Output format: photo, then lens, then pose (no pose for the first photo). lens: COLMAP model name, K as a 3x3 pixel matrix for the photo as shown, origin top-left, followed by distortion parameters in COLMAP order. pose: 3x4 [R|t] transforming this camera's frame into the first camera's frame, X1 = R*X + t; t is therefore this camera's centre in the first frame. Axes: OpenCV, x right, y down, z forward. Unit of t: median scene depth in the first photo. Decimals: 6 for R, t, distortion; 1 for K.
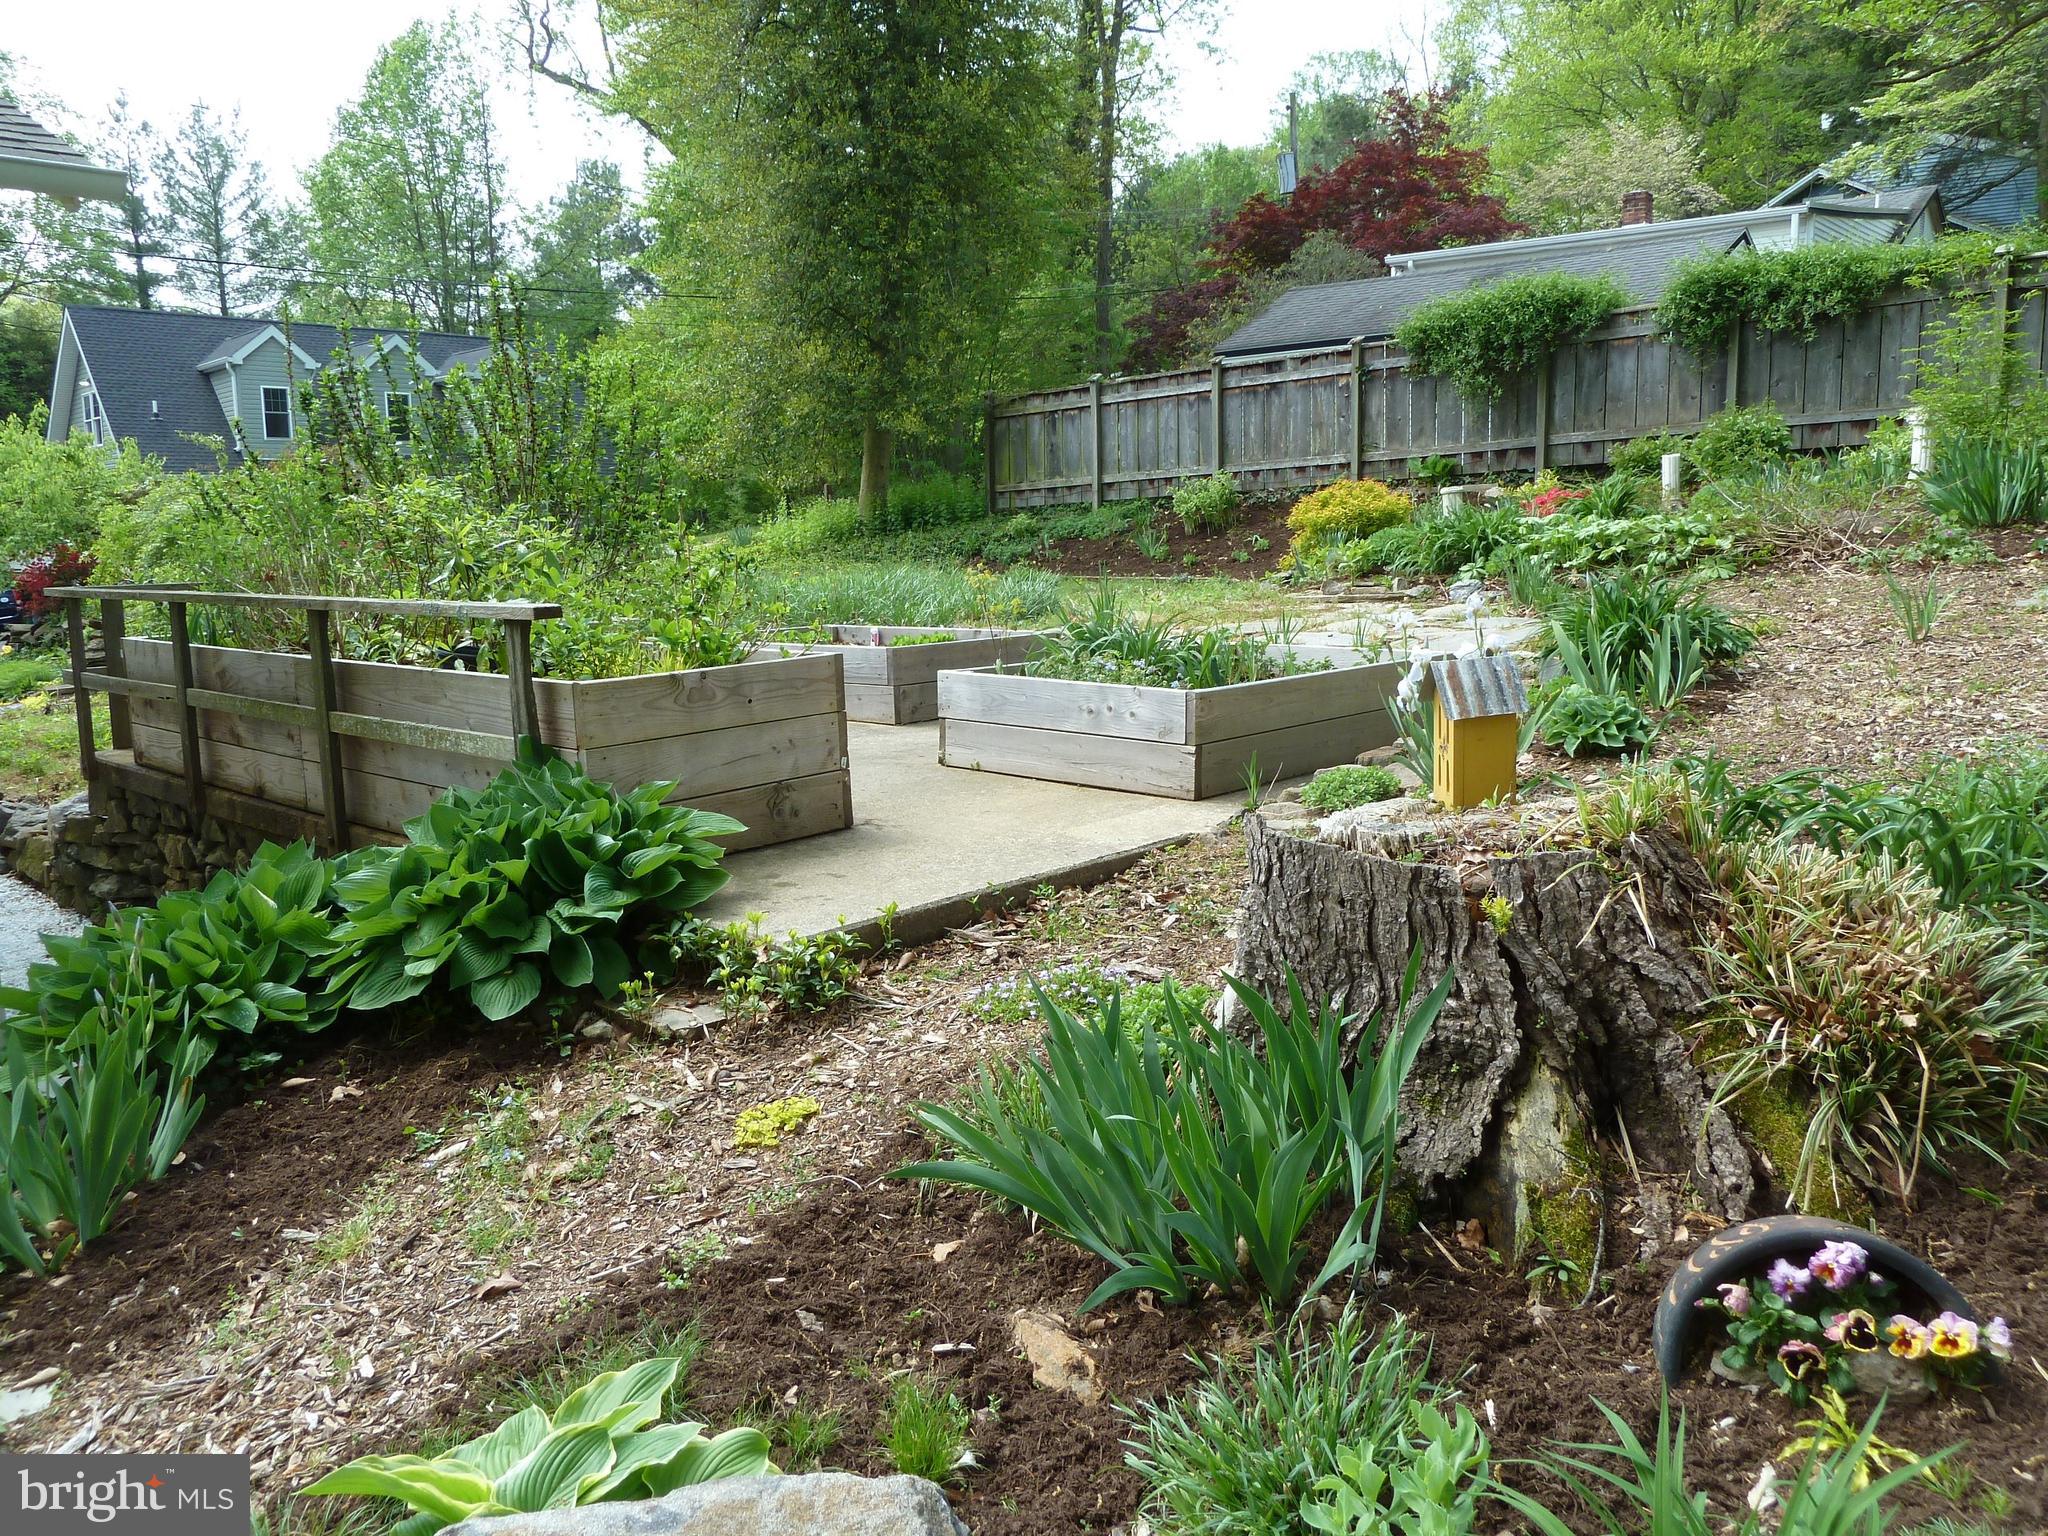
lens RADIAL K [[1541.1, 0, 1024.6], [0, 1541.1, 768.2], [0, 0, 1]] dist [-0.036695, 0.015757]
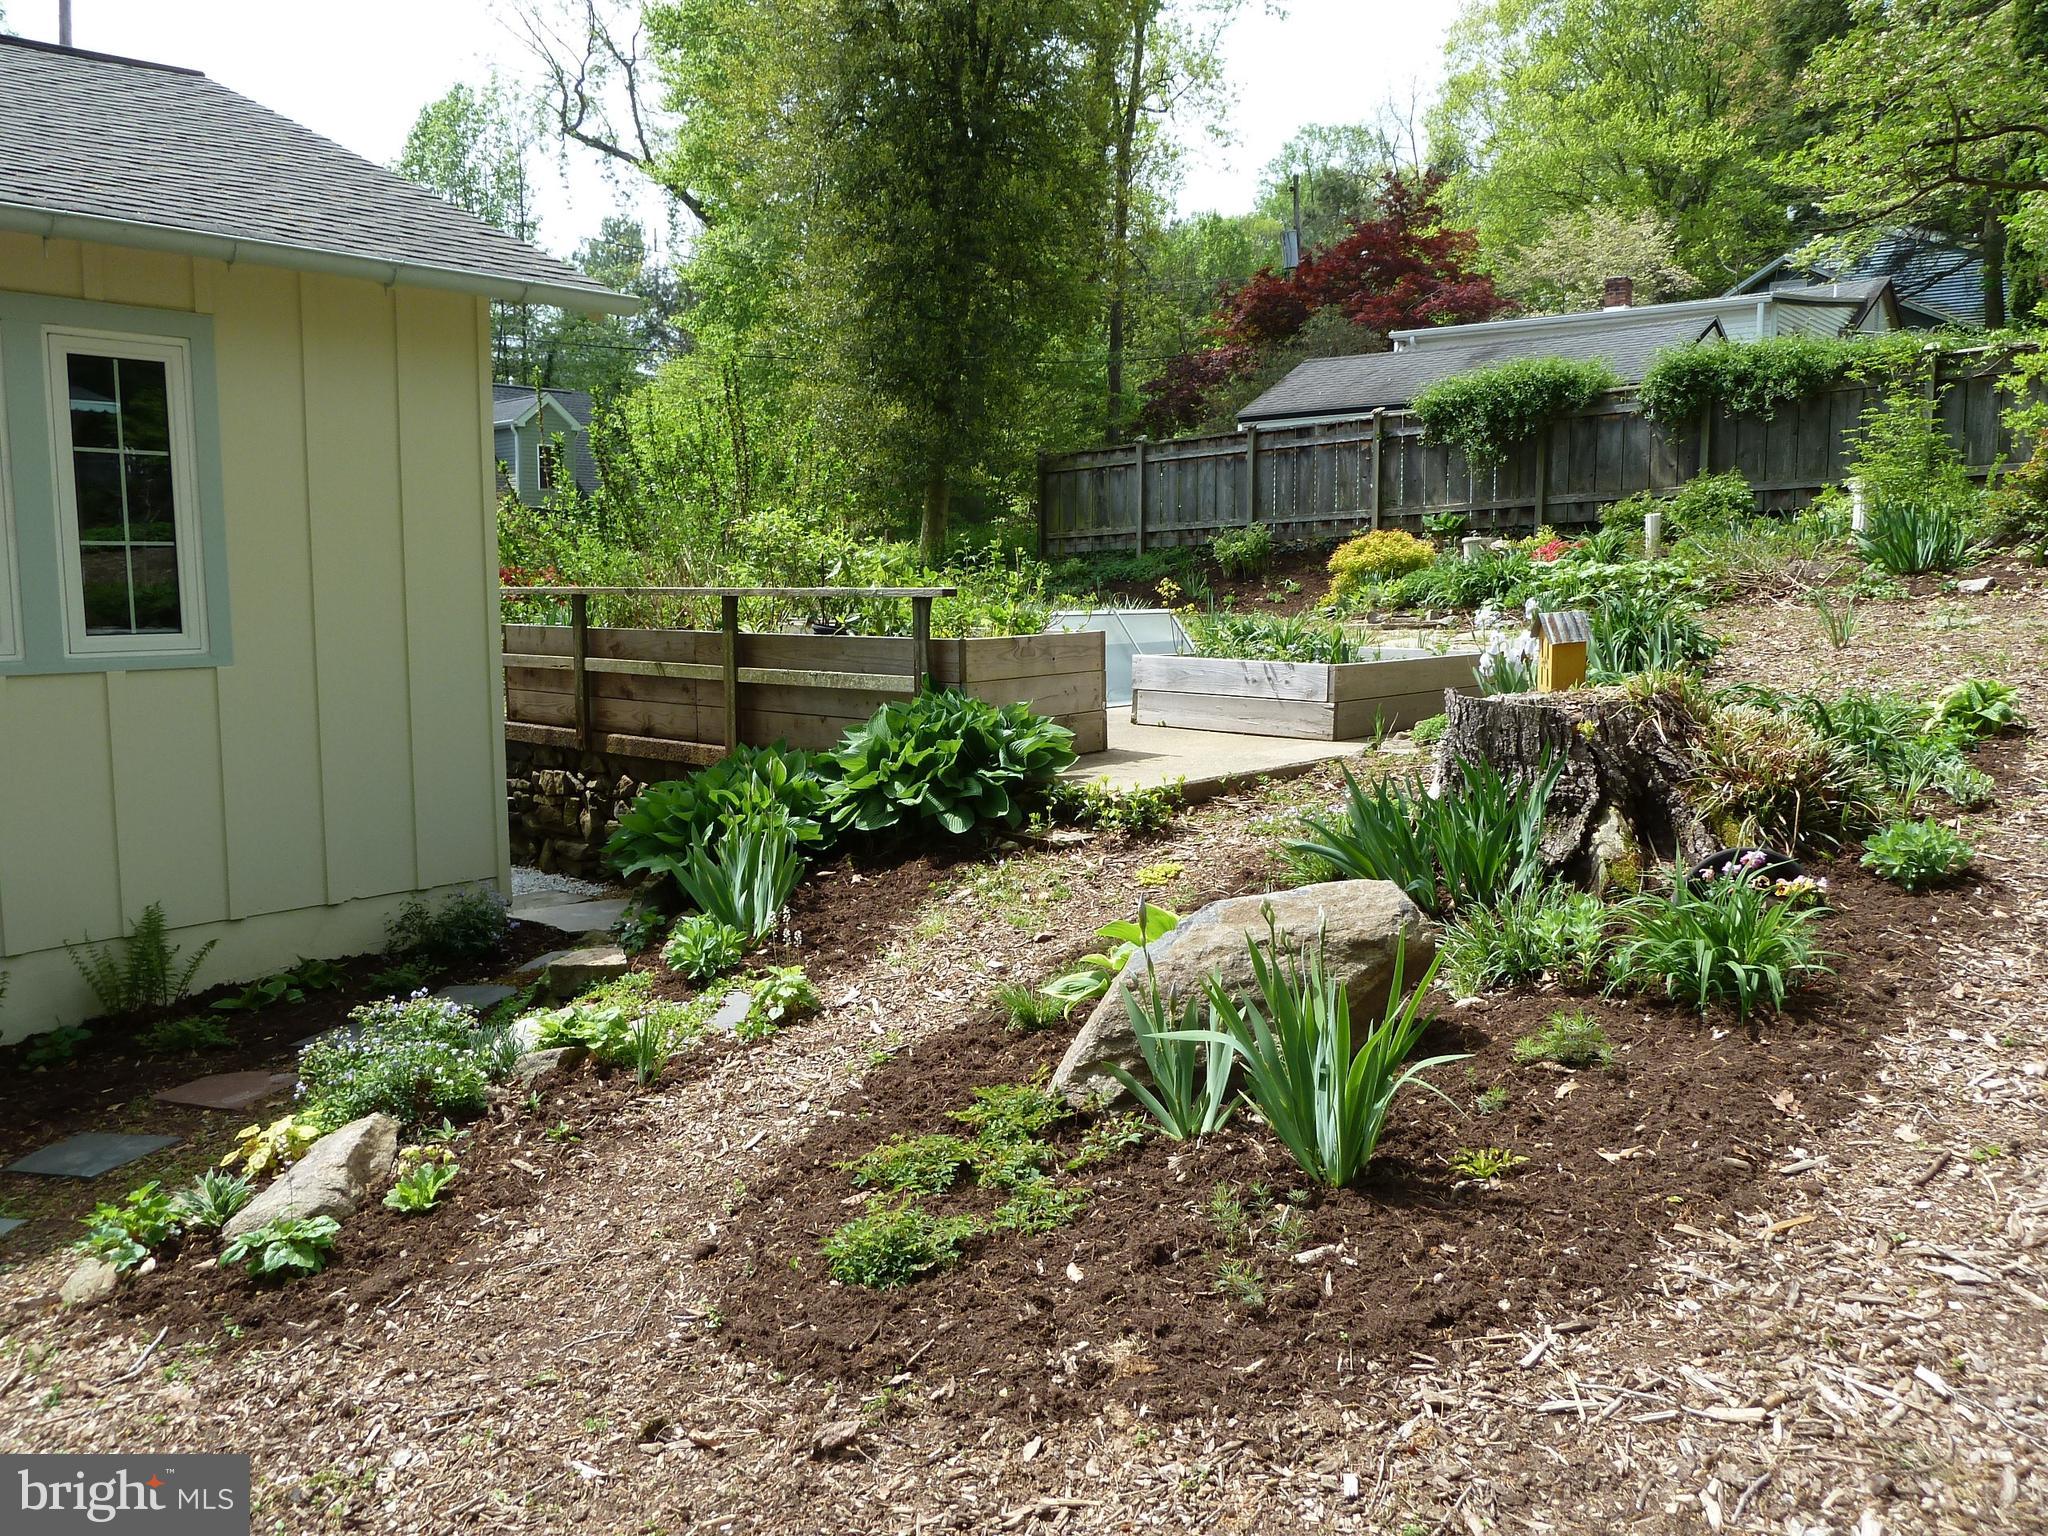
lens RADIAL K [[1541.1, 0, 1024.2], [0, 1541.1, 768.6], [0, 0, 1]] dist [-0.036695, 0.015757]
pose [[0.999776, 0.014964, 0.014949, -0.080329], [-0.014445, 0.999311, -0.034200, 0.040366], [-0.015451, 0.033977, 0.999303, -0.173176]]
